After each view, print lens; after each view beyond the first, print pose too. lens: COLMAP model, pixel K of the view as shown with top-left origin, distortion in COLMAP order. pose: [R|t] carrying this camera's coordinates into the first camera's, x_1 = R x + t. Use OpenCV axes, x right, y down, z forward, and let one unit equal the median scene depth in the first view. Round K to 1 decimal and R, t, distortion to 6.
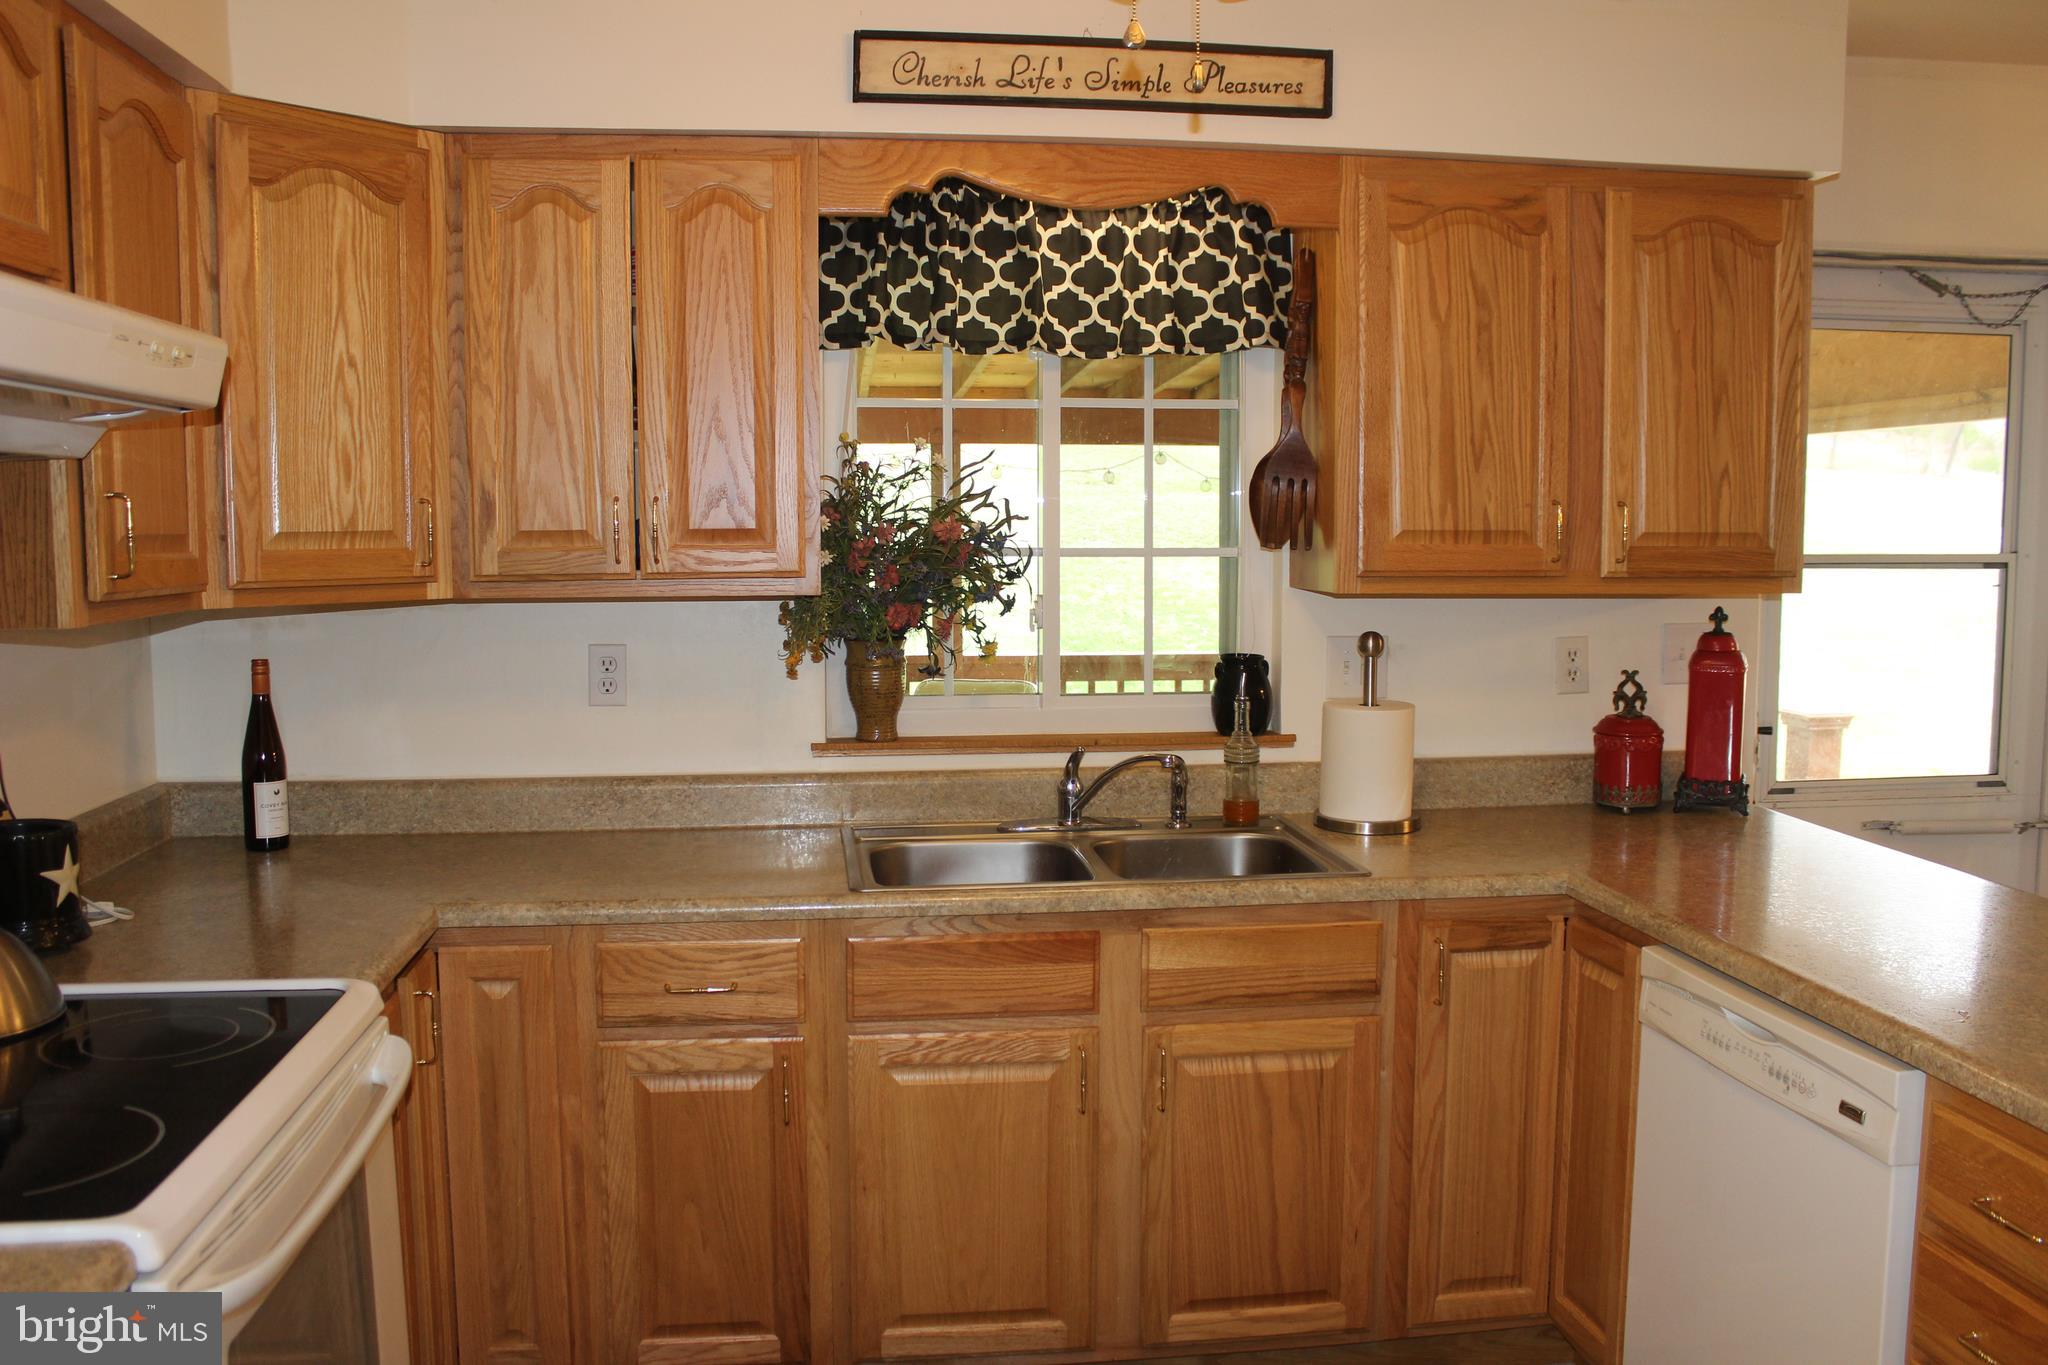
lens RADIAL K [[1731.9, 0, 1023.2], [0, 1731.9, 672.5], [0, 0, 1]] dist [-0.123577, 0.067384]
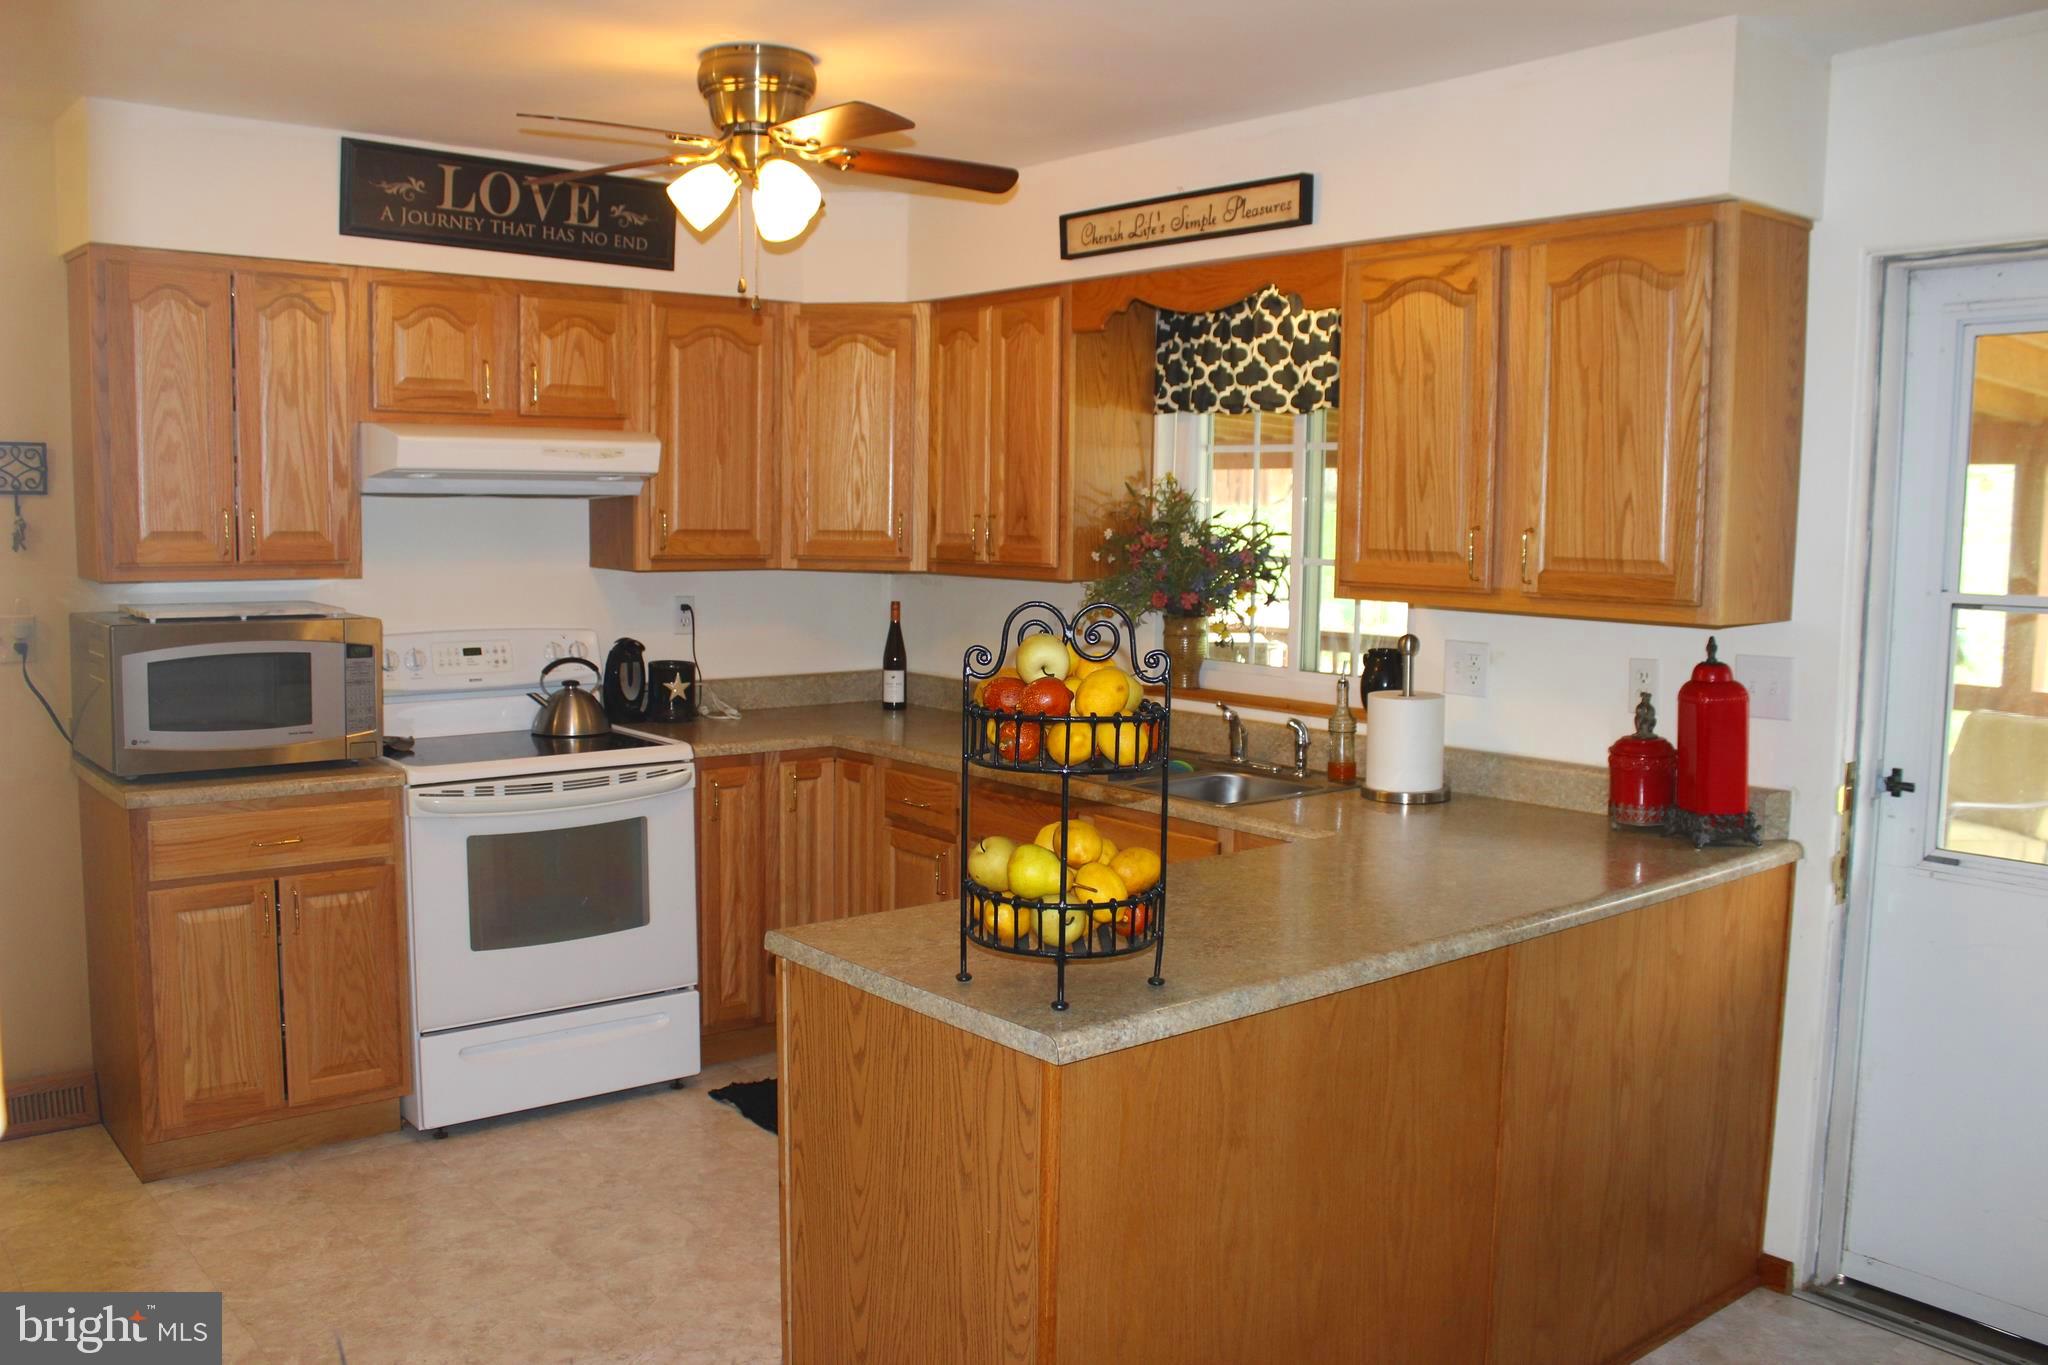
lens RADIAL K [[1731.9, 0, 1026.9], [0, 1731.9, 687.5], [0, 0, 1]] dist [-0.123577, 0.067384]
pose [[0.529367, 0.093874, -0.843183, 1.132978], [-0.094537, 0.994197, 0.051335, -0.024458], [0.843109, 0.052537, 0.535170, 0.145014]]
